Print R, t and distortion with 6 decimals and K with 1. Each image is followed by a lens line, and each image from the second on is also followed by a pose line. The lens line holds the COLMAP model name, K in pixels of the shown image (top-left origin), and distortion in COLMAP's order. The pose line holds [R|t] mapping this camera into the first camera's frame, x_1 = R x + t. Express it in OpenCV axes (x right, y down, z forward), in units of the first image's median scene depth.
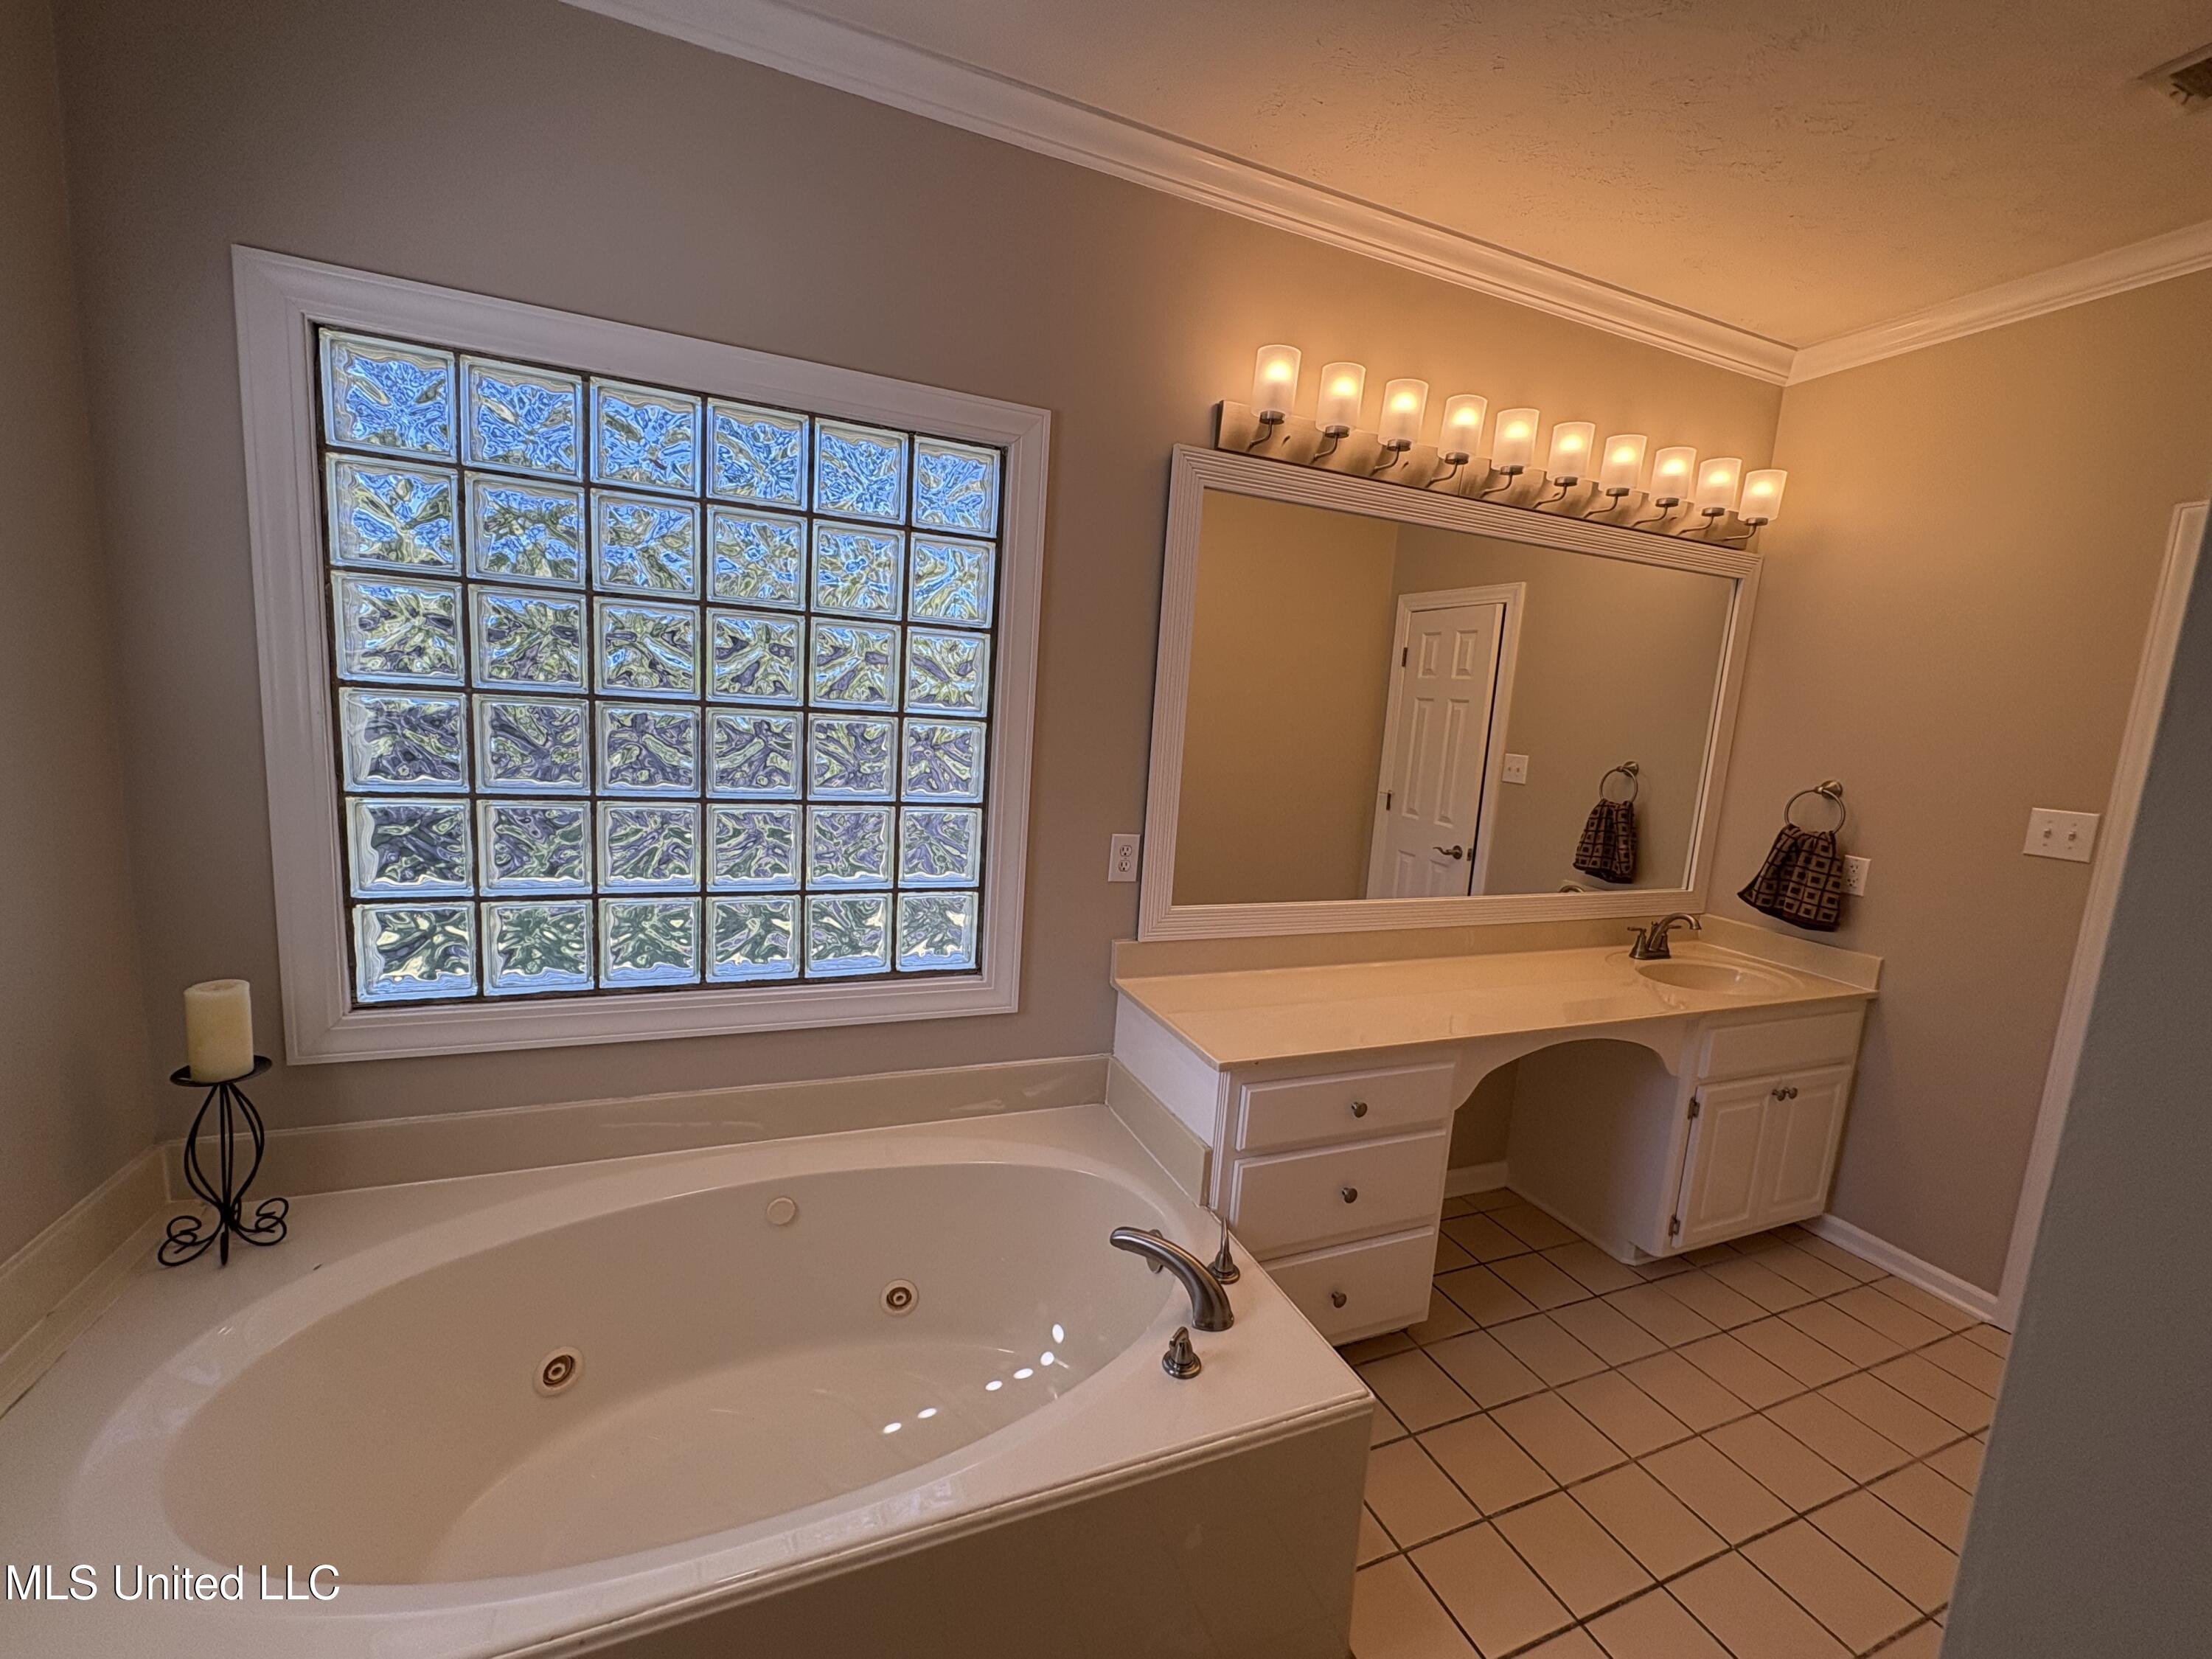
lens RADIAL K [[884.4, 0, 1105.7], [0, 884.4, 834.0], [0, 0, 1]] dist [-0.001876, -0.000048]
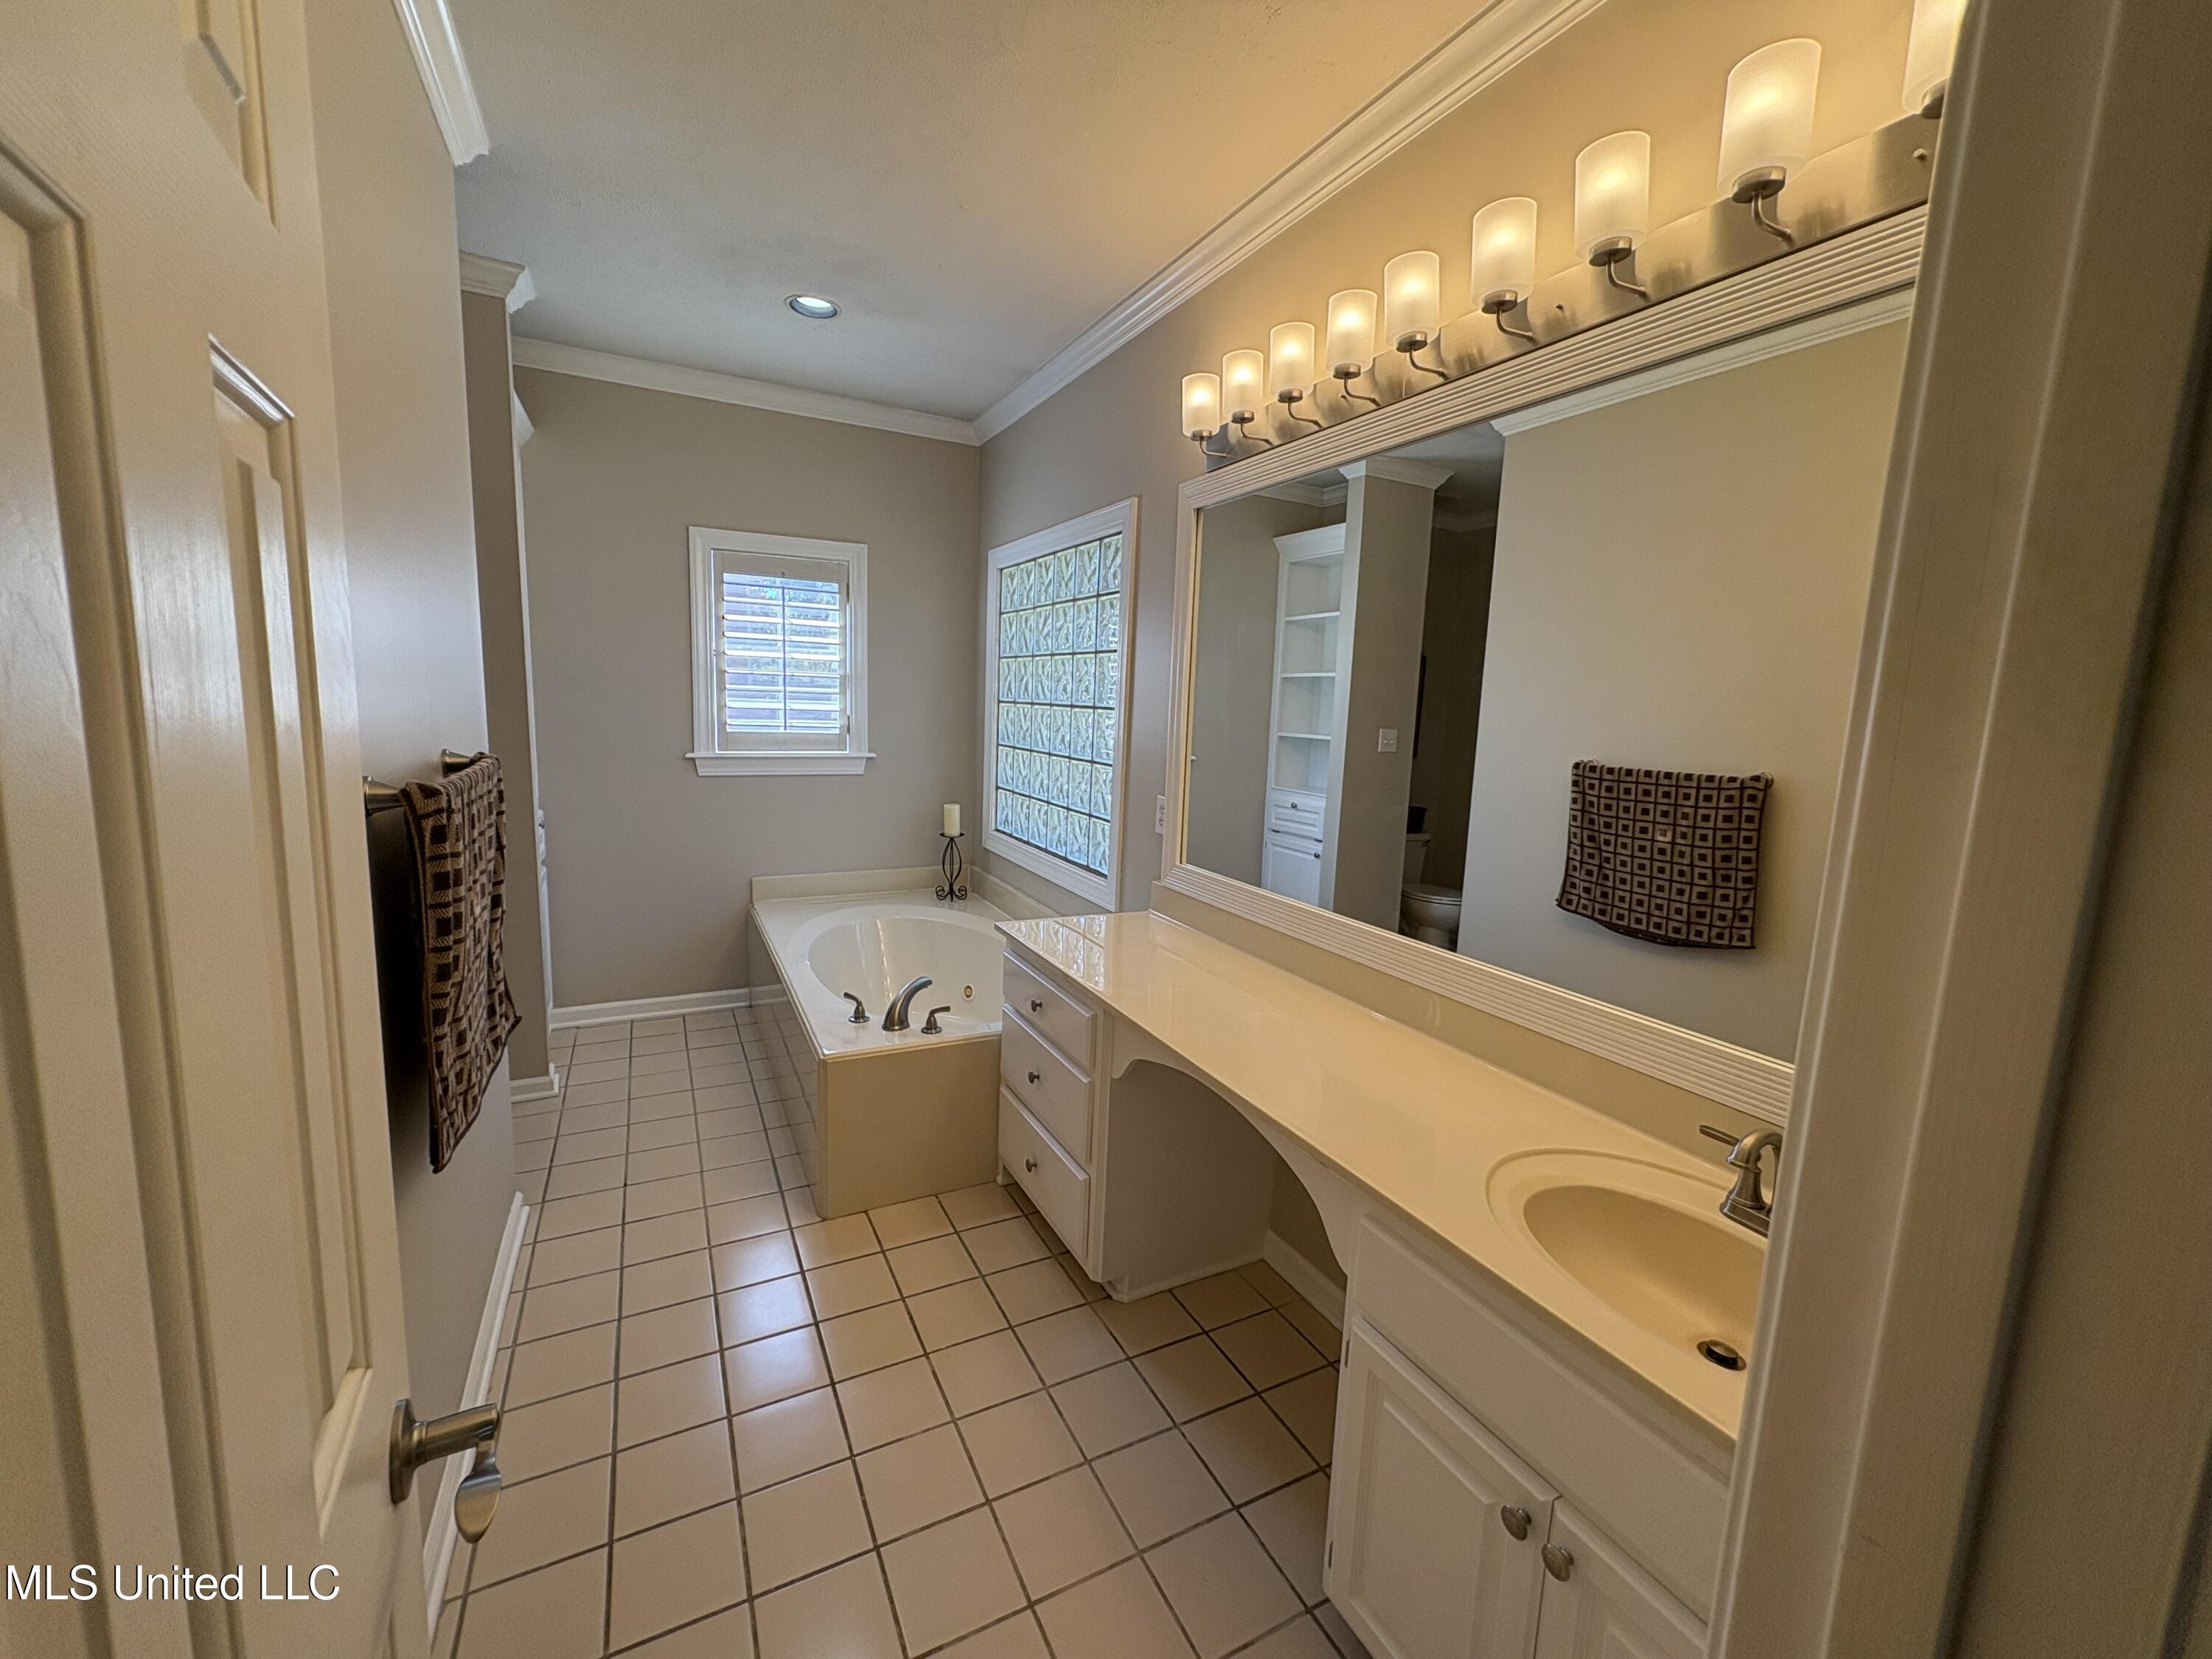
lens RADIAL K [[884.4, 0, 1108.4], [0, 884.4, 819.9], [0, 0, 1]] dist [-0.001876, -0.000048]
pose [[0.099321, 0.076596, -0.992103, 1.693901], [-0.173856, 0.983033, 0.058491, -0.038192], [0.979750, 0.166673, 0.110953, 1.043786]]
